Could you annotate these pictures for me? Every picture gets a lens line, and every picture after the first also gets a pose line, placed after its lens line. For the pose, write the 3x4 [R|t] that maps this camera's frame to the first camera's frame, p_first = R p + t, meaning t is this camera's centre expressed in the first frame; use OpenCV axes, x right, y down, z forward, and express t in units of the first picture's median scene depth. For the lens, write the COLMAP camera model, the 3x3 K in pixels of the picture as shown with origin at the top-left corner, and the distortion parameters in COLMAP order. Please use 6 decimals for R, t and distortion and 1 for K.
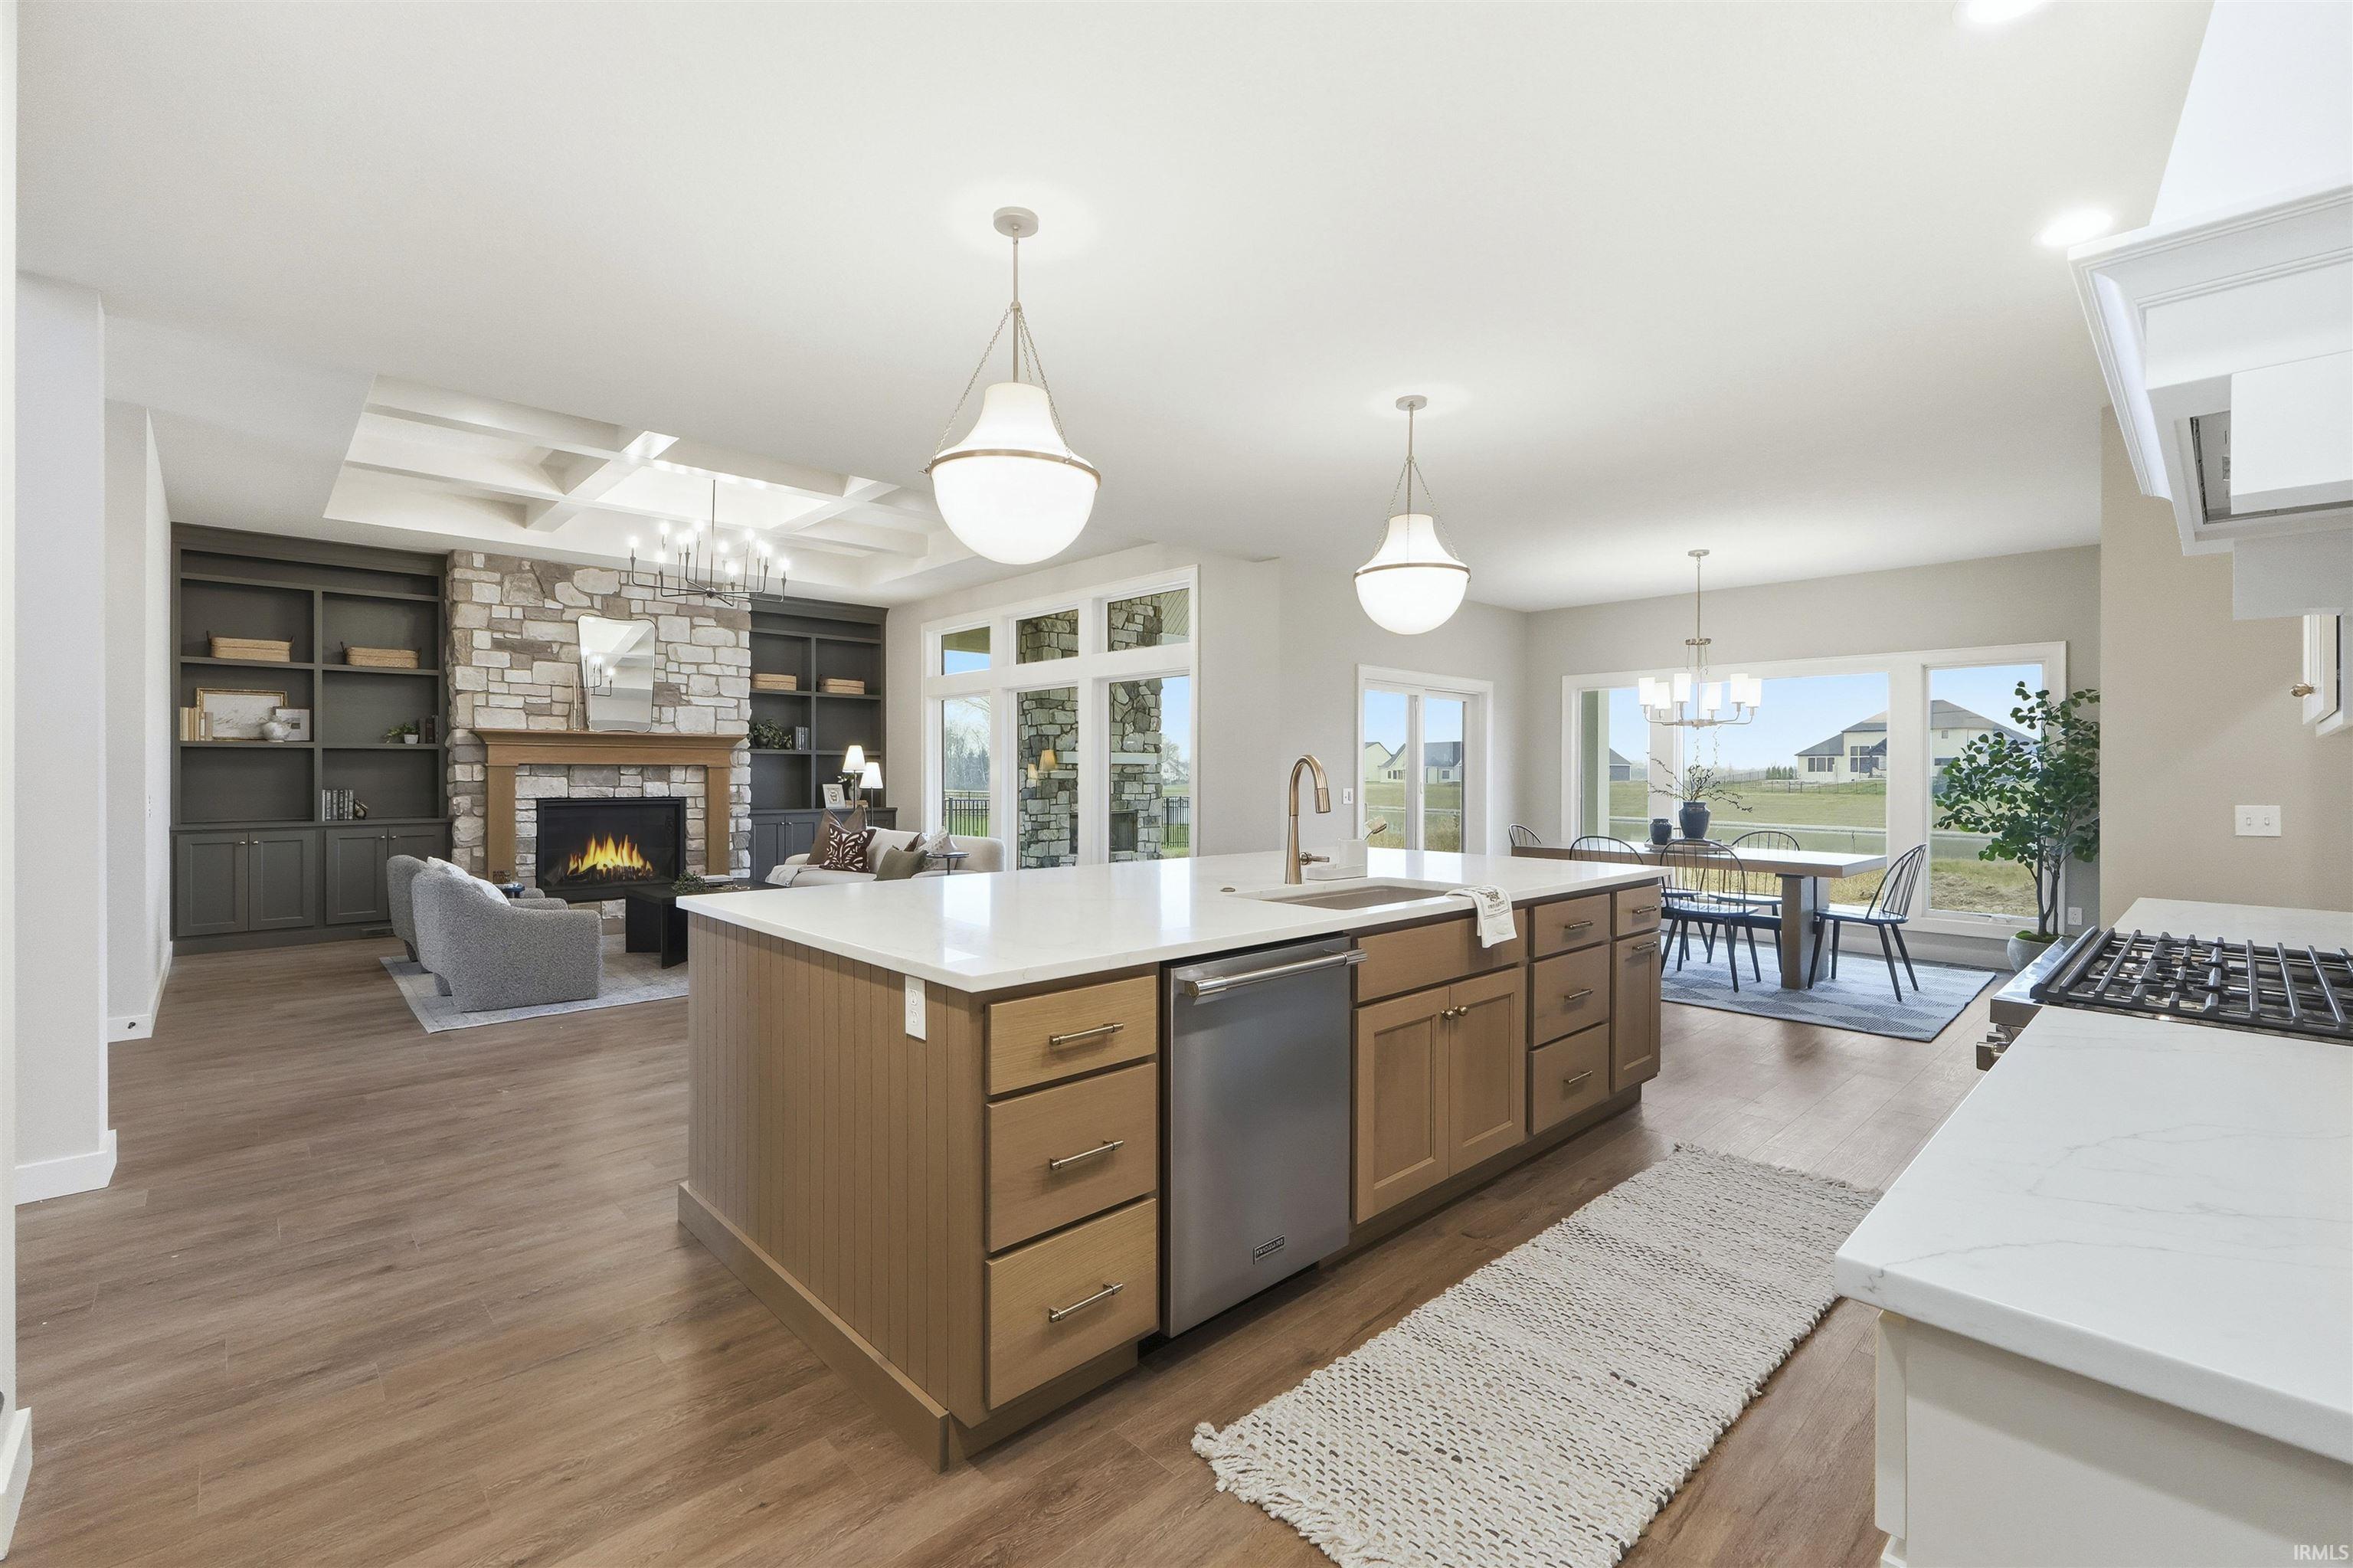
lens RADIAL K [[992.1, 0, 1171.4], [0, 992.1, 772.7], [0, 0, 1]] dist [0.002142, -0.000352]
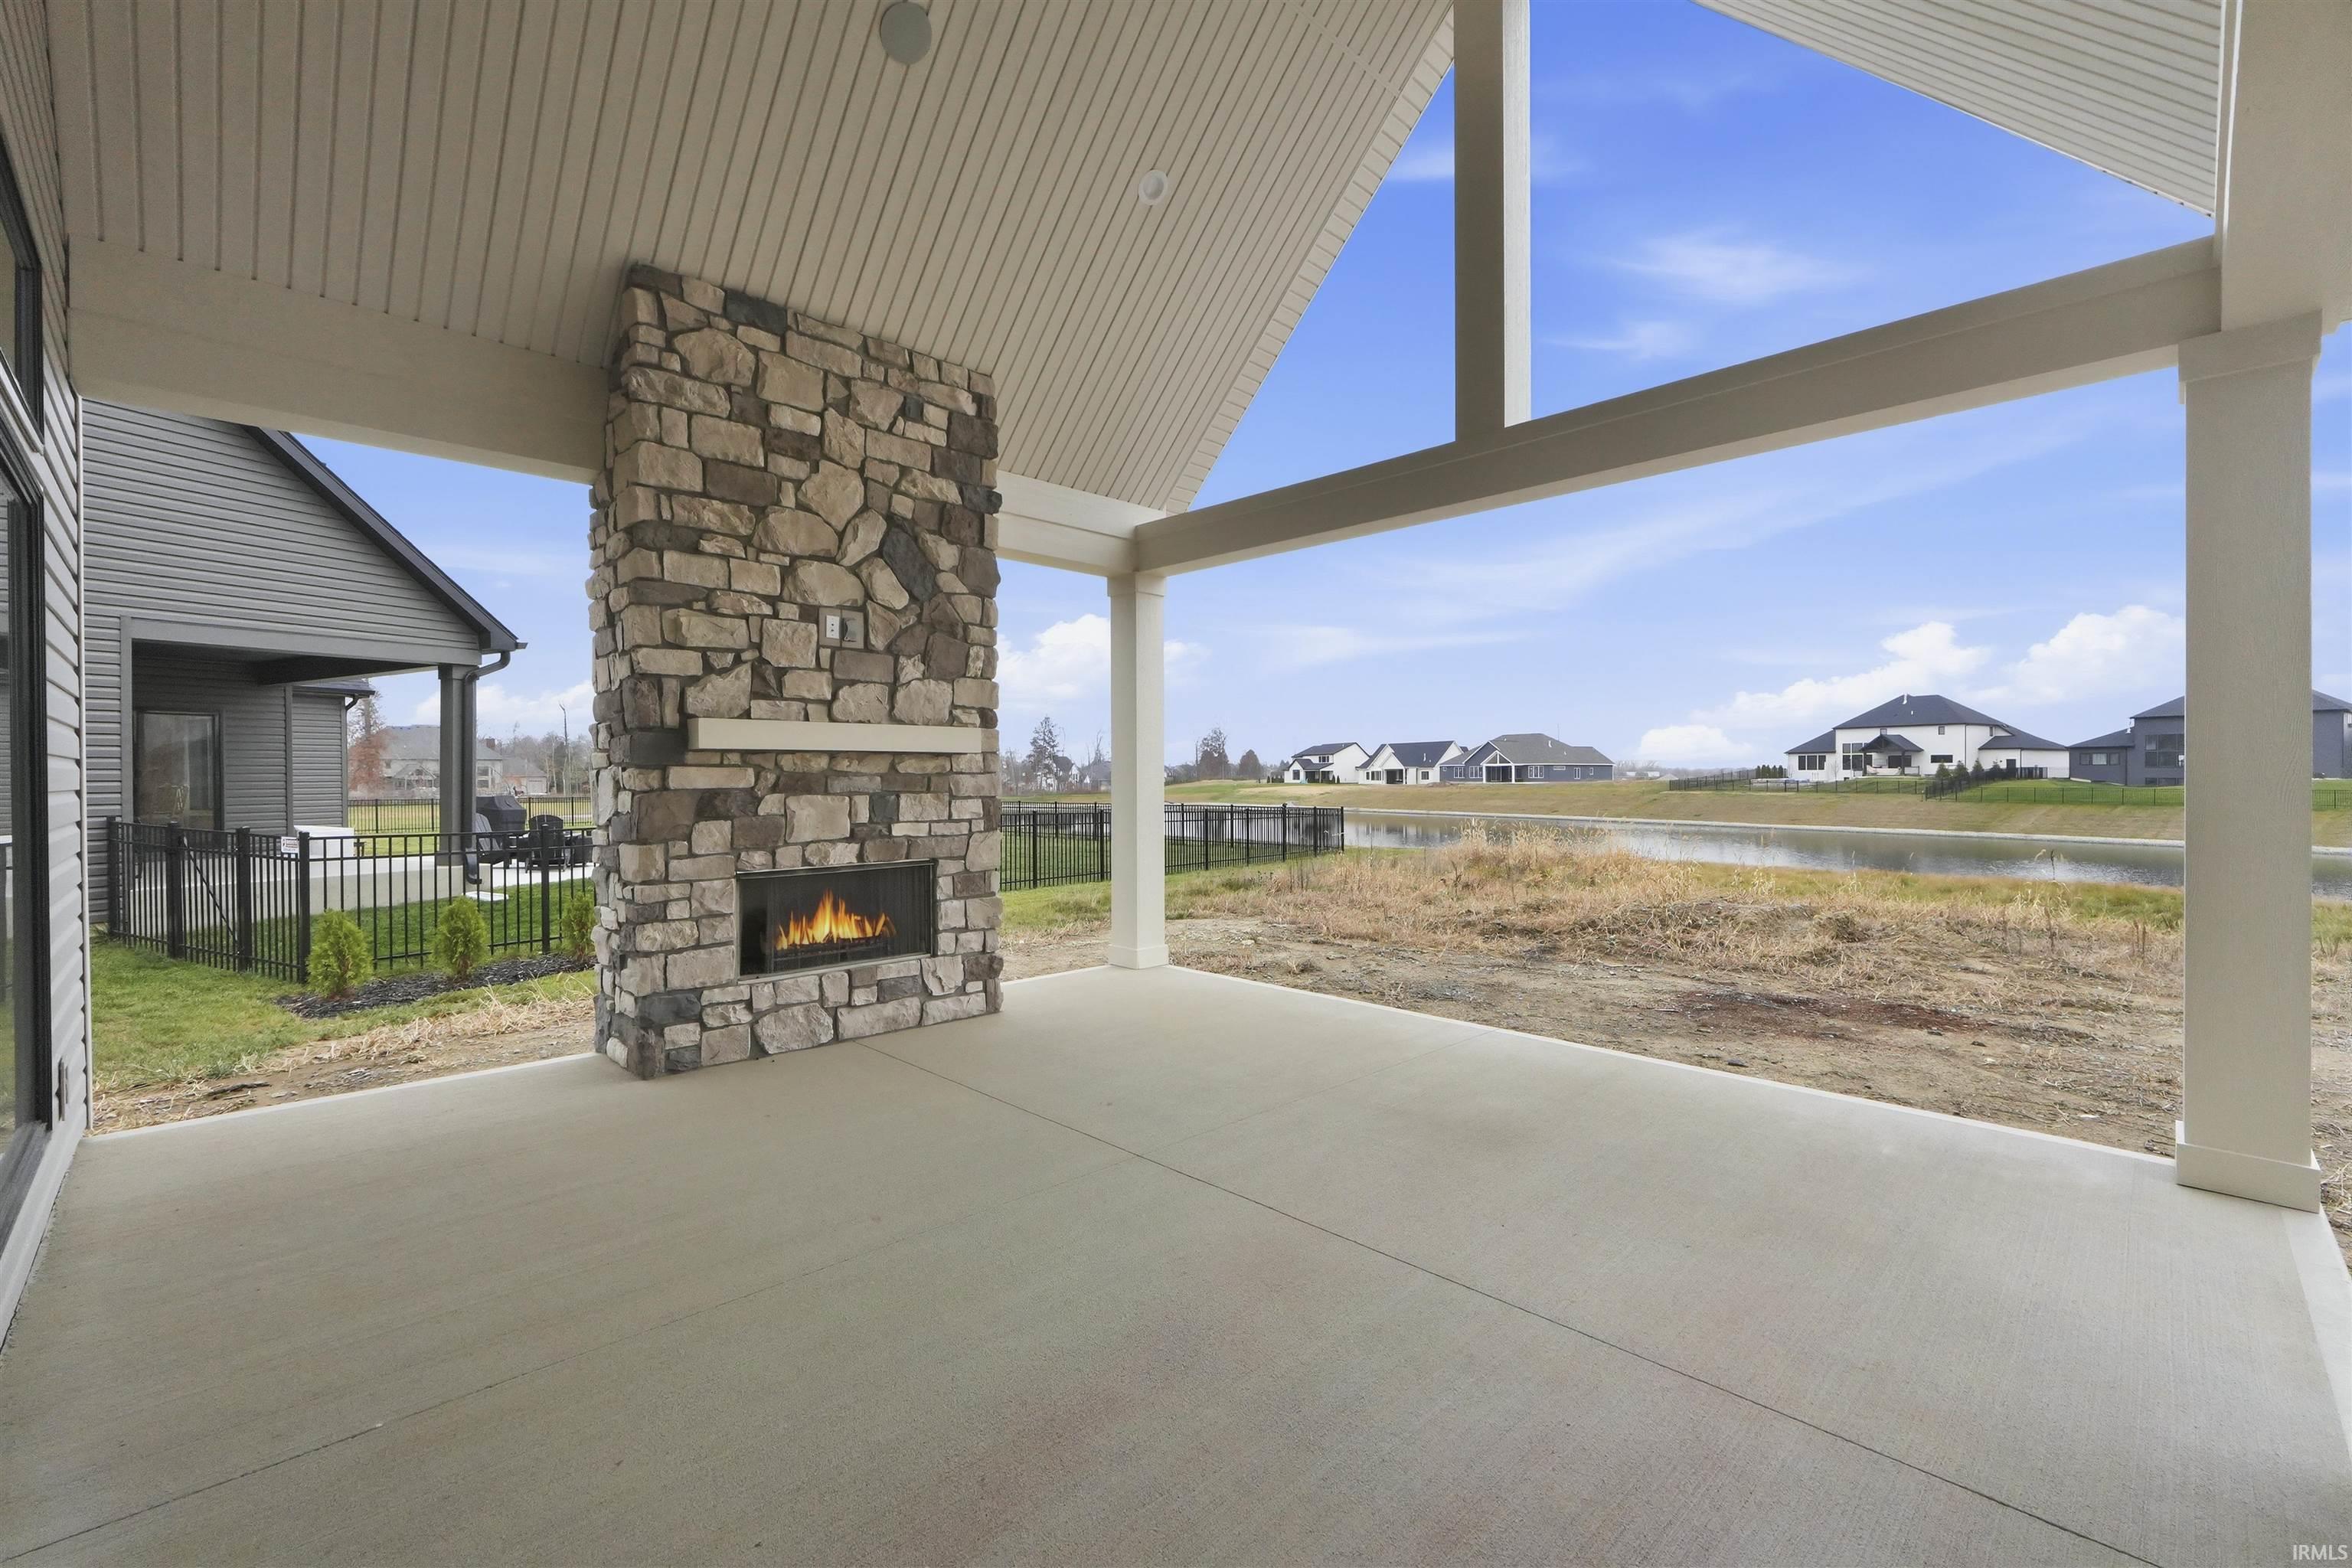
lens RADIAL K [[991.6, 0, 1176.0], [0, 991.6, 786.4], [0, 0, 1]] dist [0.002142, -0.000352]
pose [[0.999537, -0.007490, 0.029486, 0.085301], [0.007168, 0.999913, 0.011035, 0.002821], [-0.029566, -0.010819, 0.999504, 0.838236]]
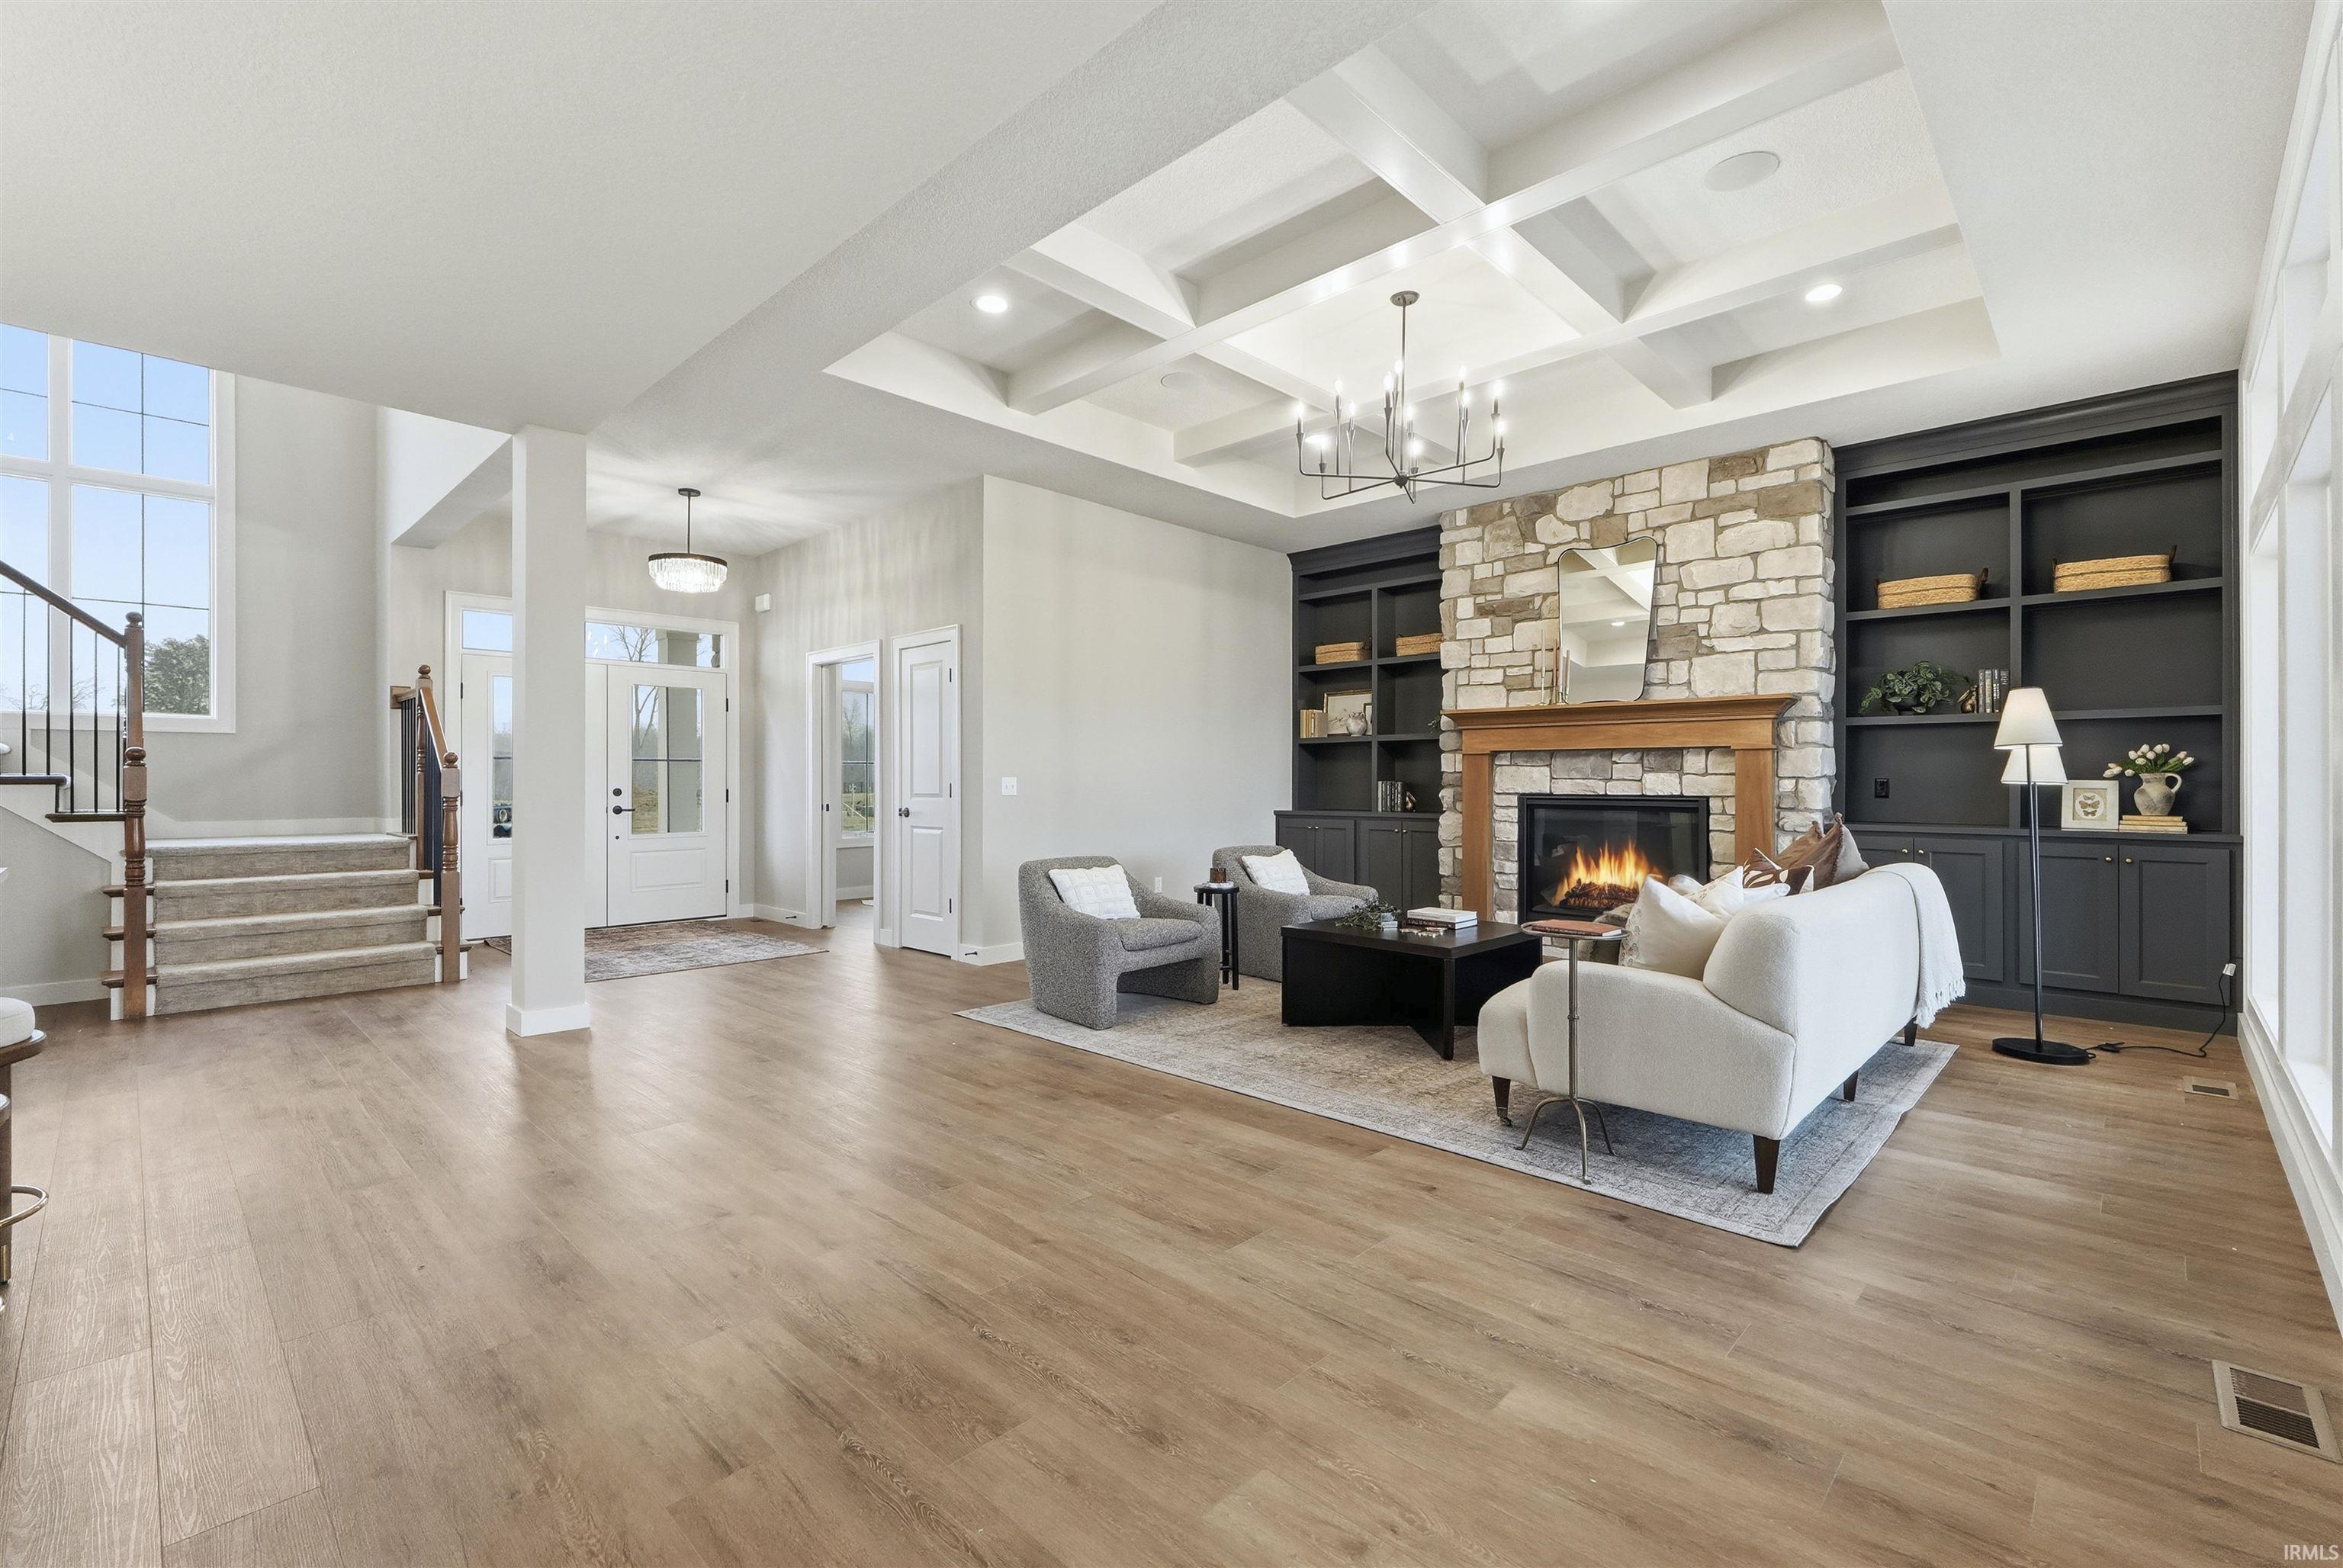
lens RADIAL K [[1016.6, 0, 1171.1], [0, 1016.6, 776.5], [0, 0, 1]] dist [0.000967, 0.000063]
pose [[0.054721, -0.005840, -0.998485, 0.155826], [-0.002024, 0.999980, -0.005960, 0.016354], [0.998500, 0.002347, 0.054708, 0.631713]]
